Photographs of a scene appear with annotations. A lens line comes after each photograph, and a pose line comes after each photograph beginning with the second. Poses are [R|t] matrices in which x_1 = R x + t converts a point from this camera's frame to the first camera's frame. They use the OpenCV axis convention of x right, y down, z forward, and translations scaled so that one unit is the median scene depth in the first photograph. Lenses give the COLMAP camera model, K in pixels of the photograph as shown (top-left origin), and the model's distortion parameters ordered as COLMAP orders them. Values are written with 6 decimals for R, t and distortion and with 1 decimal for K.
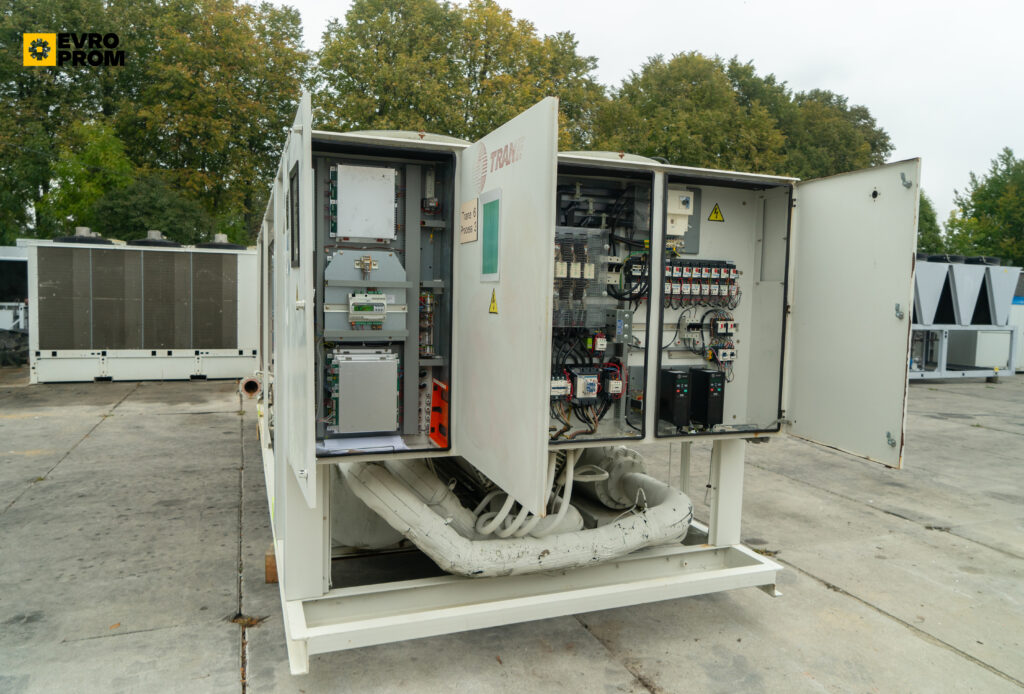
lens RADIAL K [[719.2, 0, 517.0], [0, 719.2, 354.0], [0, 0, 1]] dist [-0.026219, 0.014303]
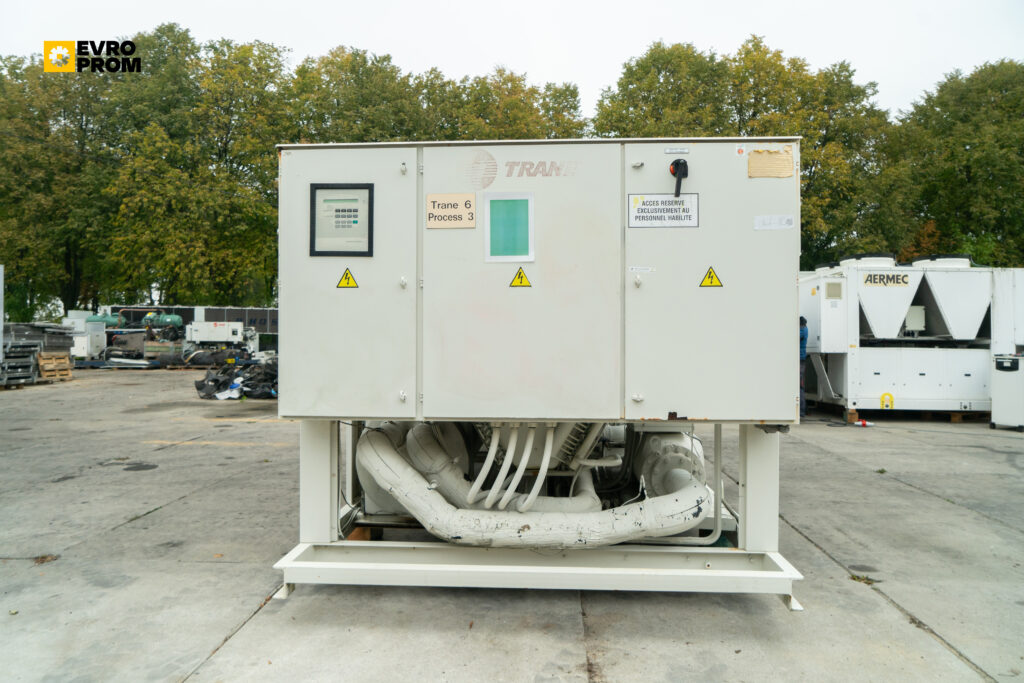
lens RADIAL K [[693.6, 0, 511.9], [0, 693.6, 336.7], [0, 0, 1]] dist [-0.042398, 0.030817]
pose [[0.911396, -0.019539, -0.411067, 0.414669], [-0.017450, 0.996139, -0.086038, 0.088406], [0.411161, 0.085588, 0.907536, 0.075740]]
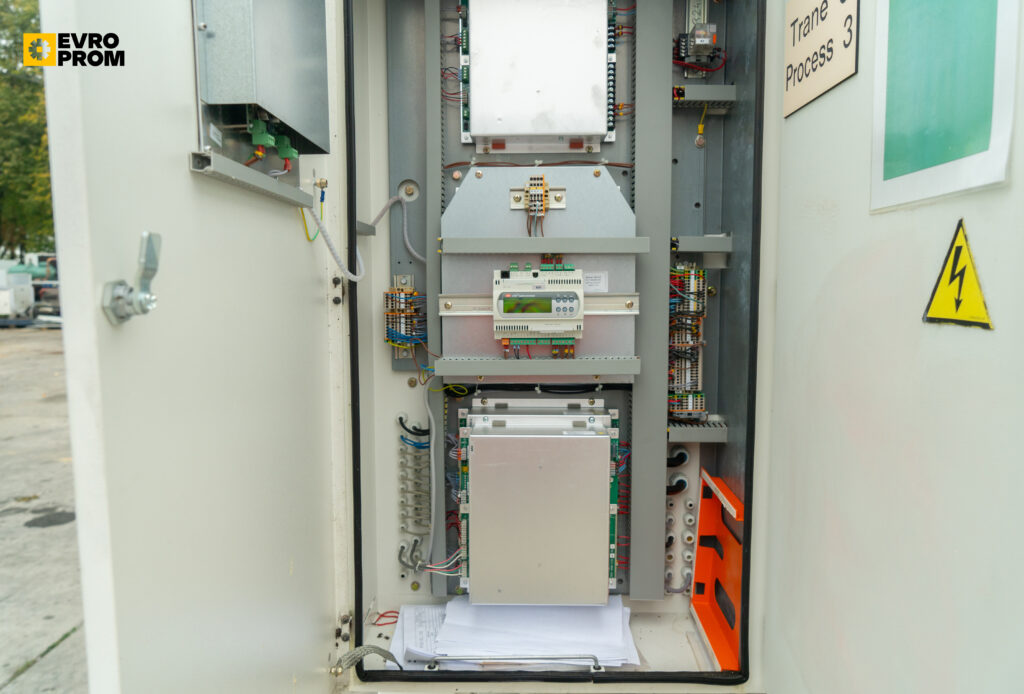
lens RADIAL K [[719.2, 0, 513.5], [0, 719.2, 342.1], [0, 0, 1]] dist [-0.026219, 0.014303]
pose [[0.929700, 0.007922, -0.368233, -0.059792], [-0.009073, 0.999958, -0.001394, -0.035721], [0.368206, 0.004637, 0.929733, 0.519718]]
